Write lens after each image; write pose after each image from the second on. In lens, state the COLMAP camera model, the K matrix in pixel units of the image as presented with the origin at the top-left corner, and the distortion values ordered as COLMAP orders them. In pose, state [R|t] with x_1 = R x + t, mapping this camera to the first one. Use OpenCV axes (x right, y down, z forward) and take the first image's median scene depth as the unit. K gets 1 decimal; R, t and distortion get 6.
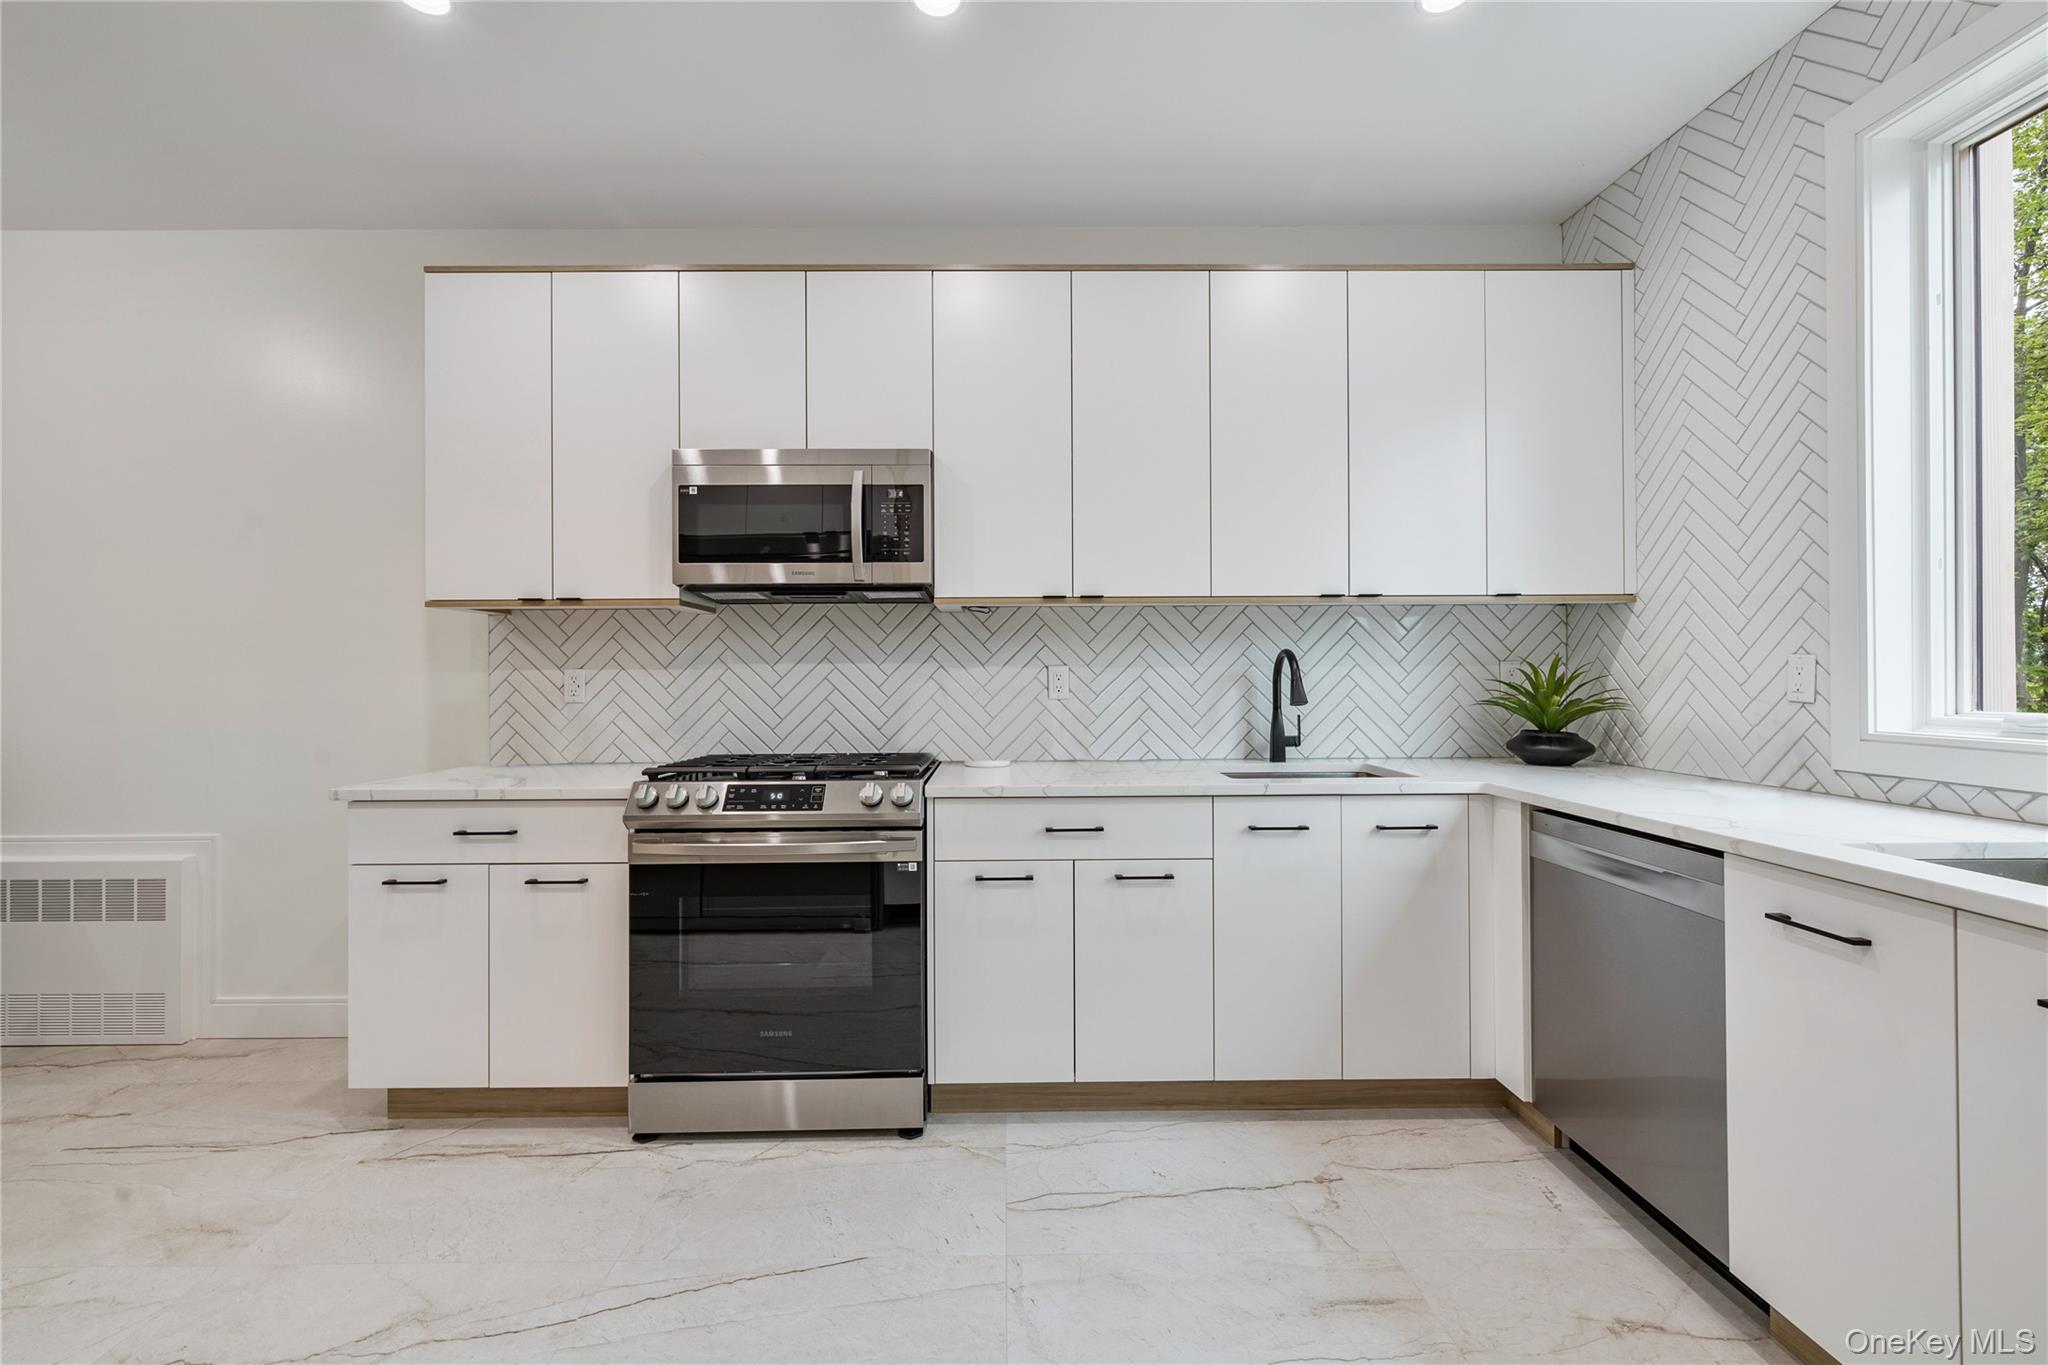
lens RADIAL K [[873.1, 0, 1024.4], [0, 873.1, 673.9], [0, 0, 1]] dist [0.000397, 0.001484]
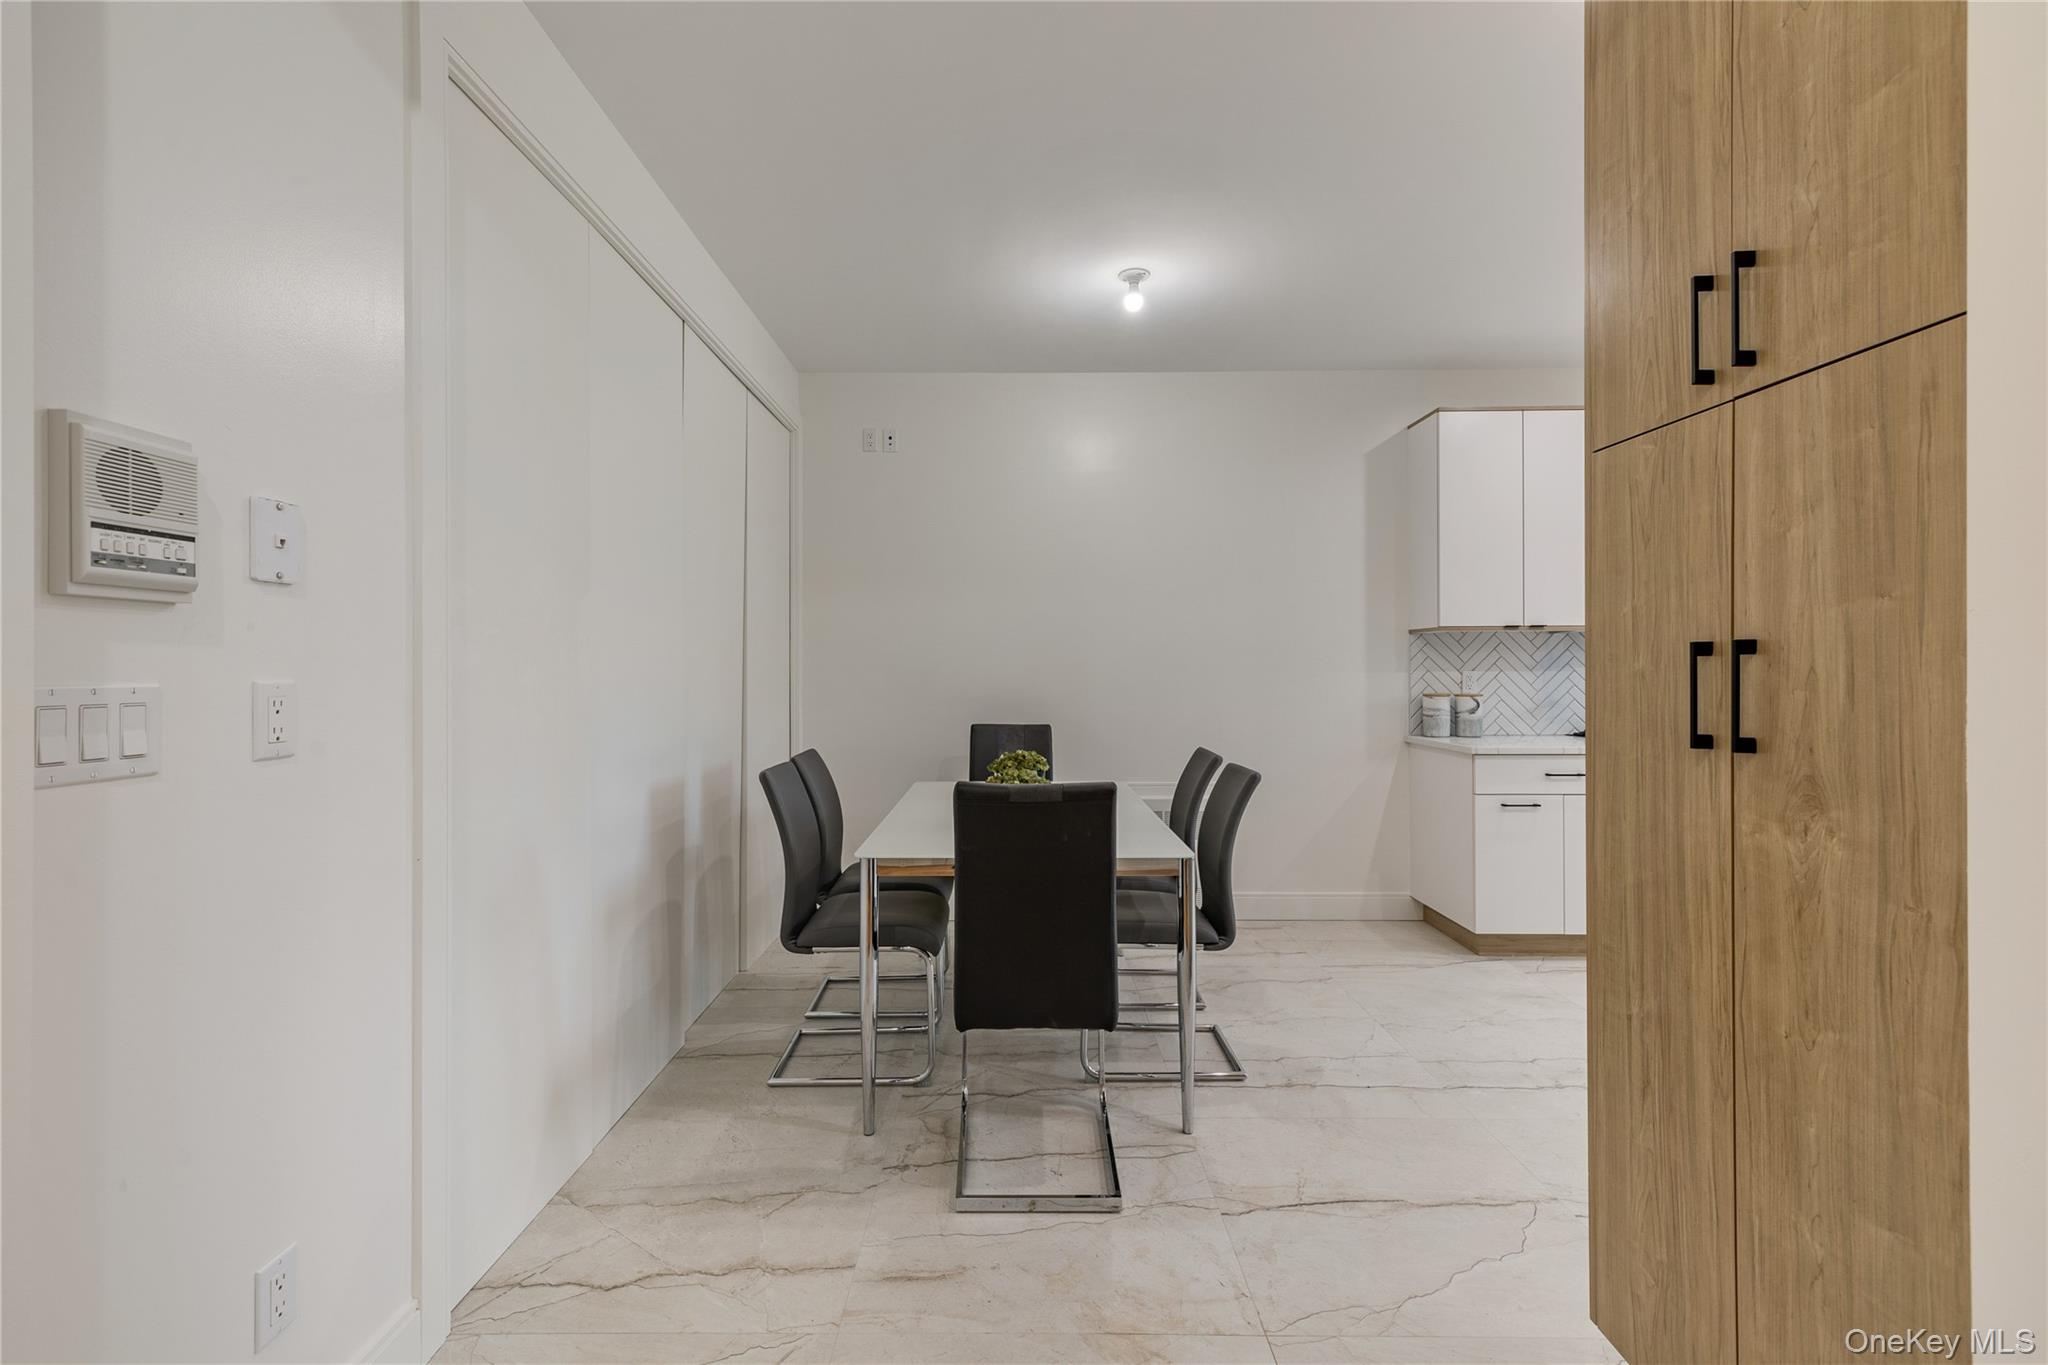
lens RADIAL K [[873.1, 0, 1019.3], [0, 873.1, 674.8], [0, 0, 1]] dist [0.000397, 0.001484]
pose [[0.999955, 0.003062, -0.008995, -1.407124], [-0.003045, 0.999994, 0.001915, 0.000331], [0.009000, -0.001888, 0.999958, -0.533015]]
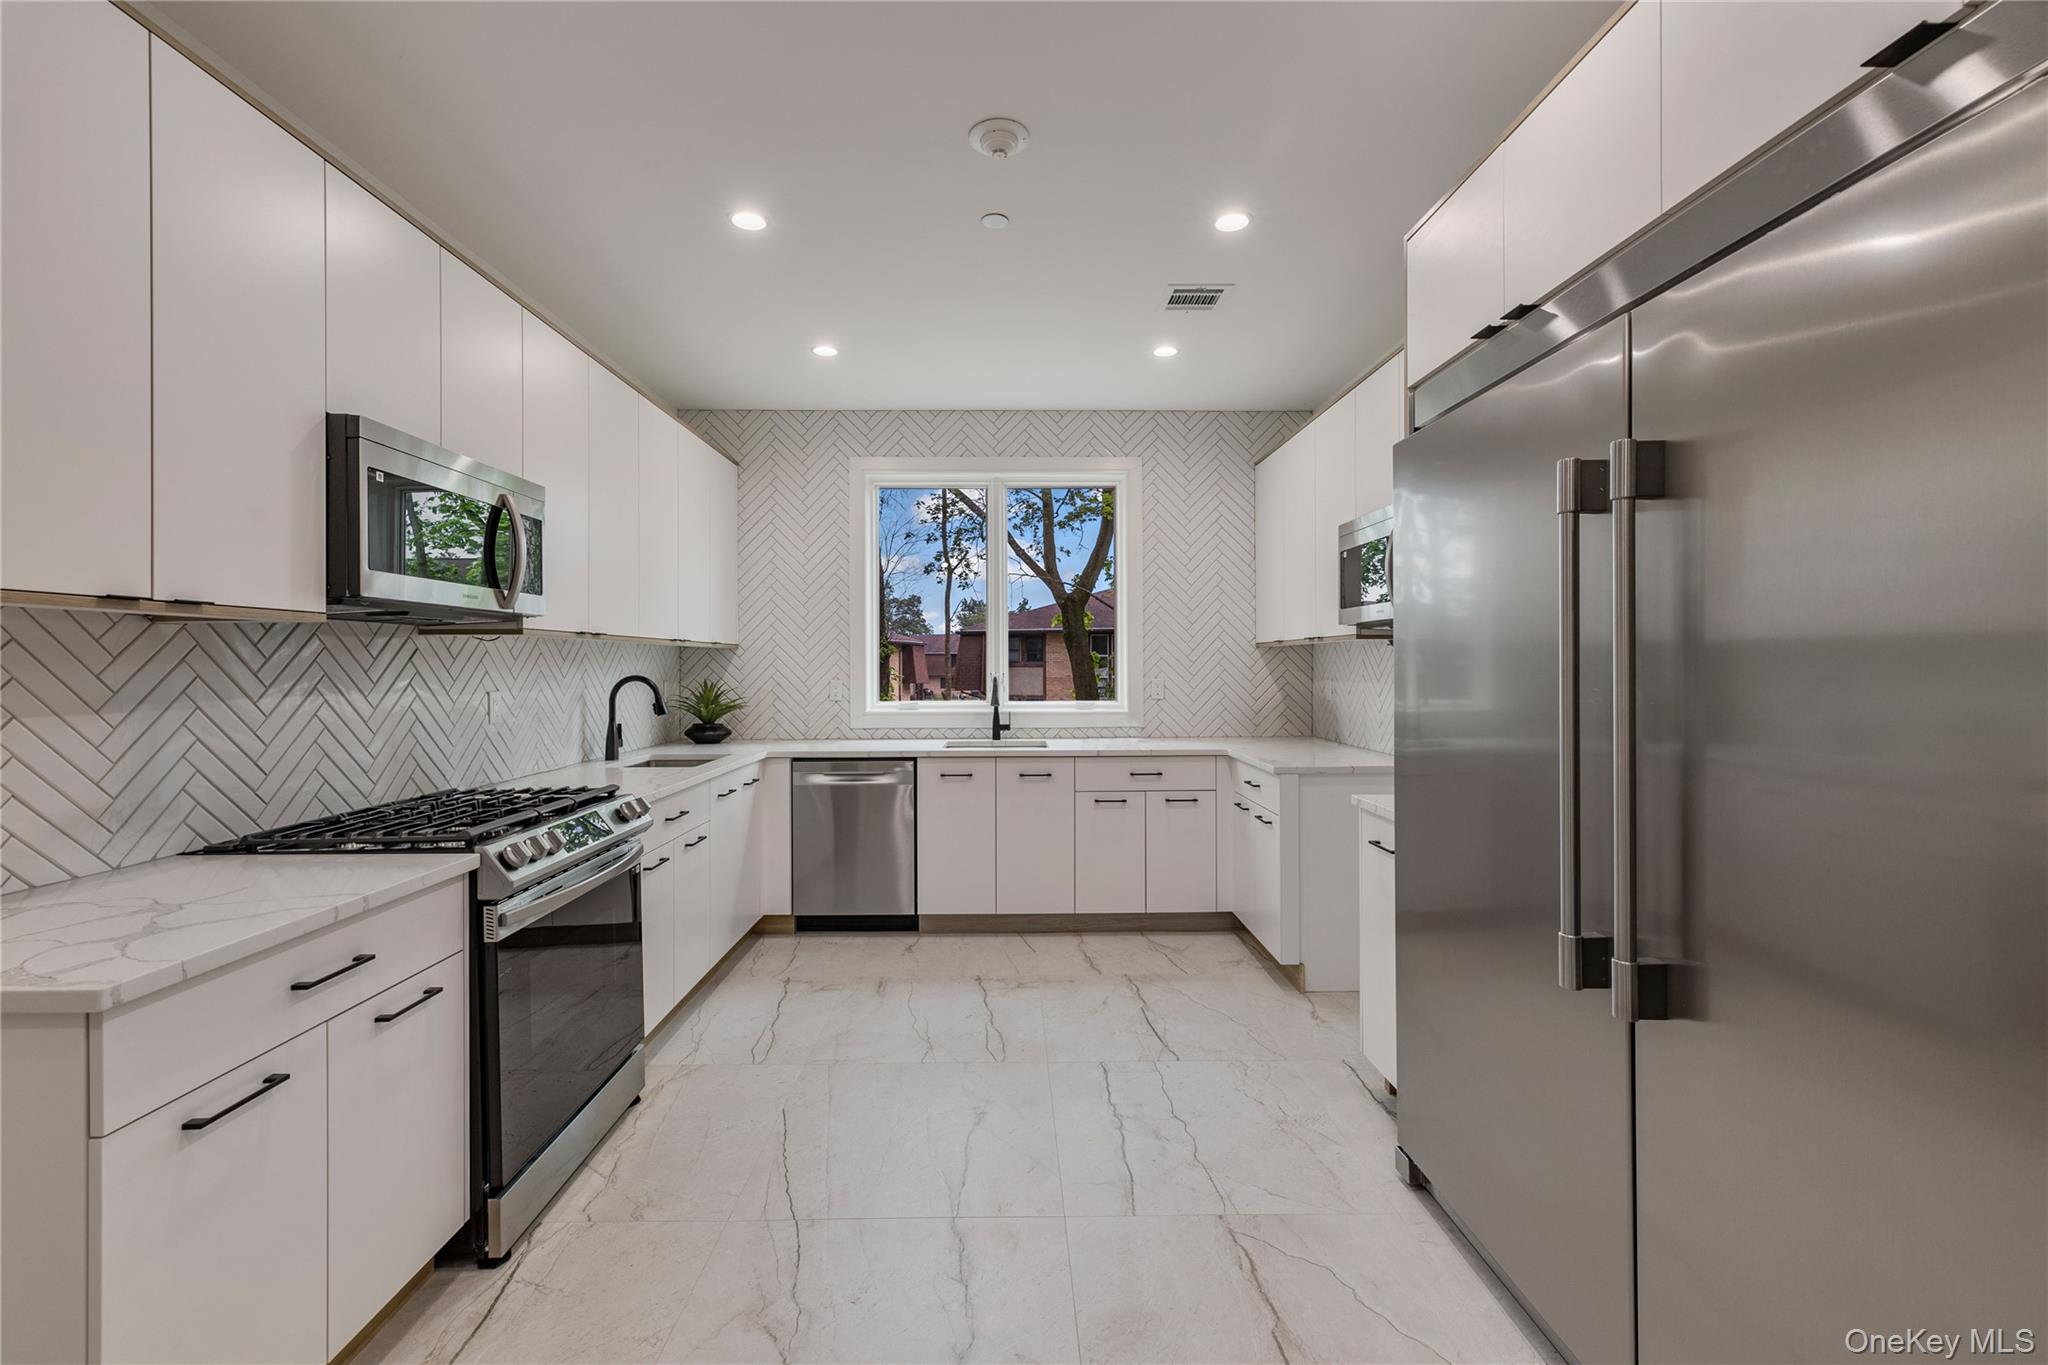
lens RADIAL K [[873.1, 0, 1022.0], [0, 873.1, 668.0], [0, 0, 1]] dist [0.000397, 0.001484]
pose [[-0.015836, 0.001926, 0.999873, -1.126491], [0.000736, 0.999998, -0.001914, -0.038664], [-0.999874, 0.000706, -0.015837, 0.435384]]
